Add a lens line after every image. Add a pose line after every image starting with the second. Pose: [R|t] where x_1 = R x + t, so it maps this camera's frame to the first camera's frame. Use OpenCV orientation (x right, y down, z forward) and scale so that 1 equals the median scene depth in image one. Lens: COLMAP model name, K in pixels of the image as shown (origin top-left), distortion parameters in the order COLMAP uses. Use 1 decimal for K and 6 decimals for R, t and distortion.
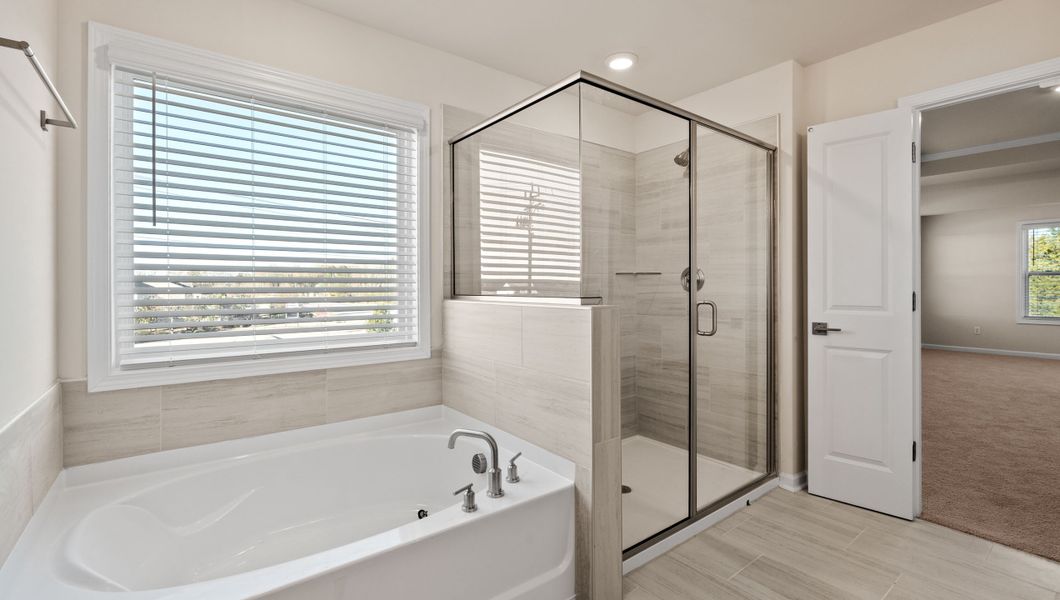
lens RADIAL K [[460.7, 0, 534.3], [0, 460.7, 288.9], [0, 0, 1]] dist [-0.007730, 0.000131]
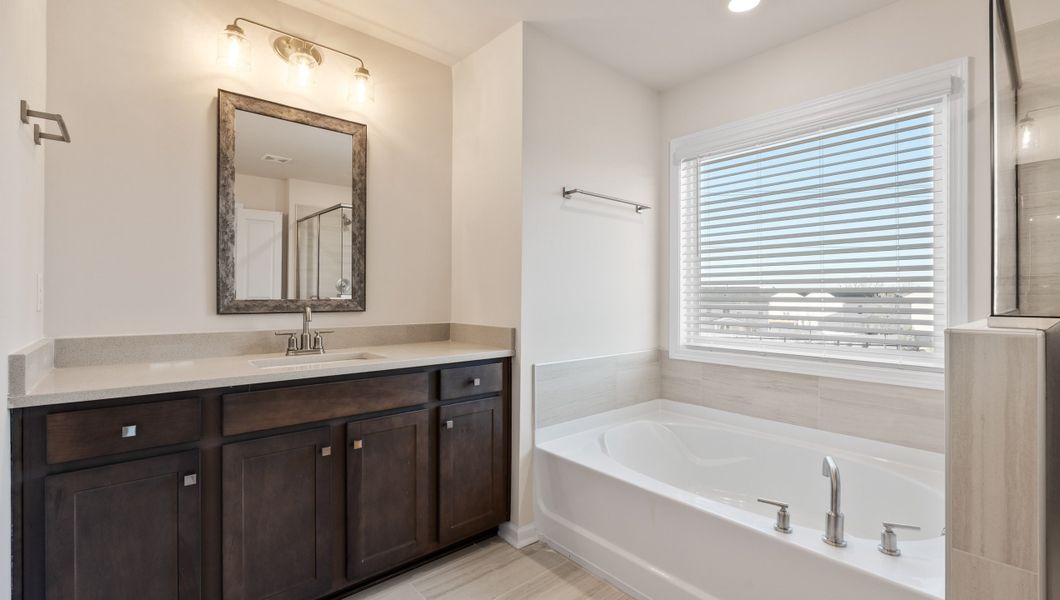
lens RADIAL K [[460.7, 0, 533.5], [0, 460.7, 298.6], [0, 0, 1]] dist [-0.007730, 0.000131]
pose [[0.061225, 0.004519, -0.998114, 0.665010], [-0.010407, 0.999938, 0.003889, 0.003128], [0.998070, 0.010149, 0.061269, 0.363756]]
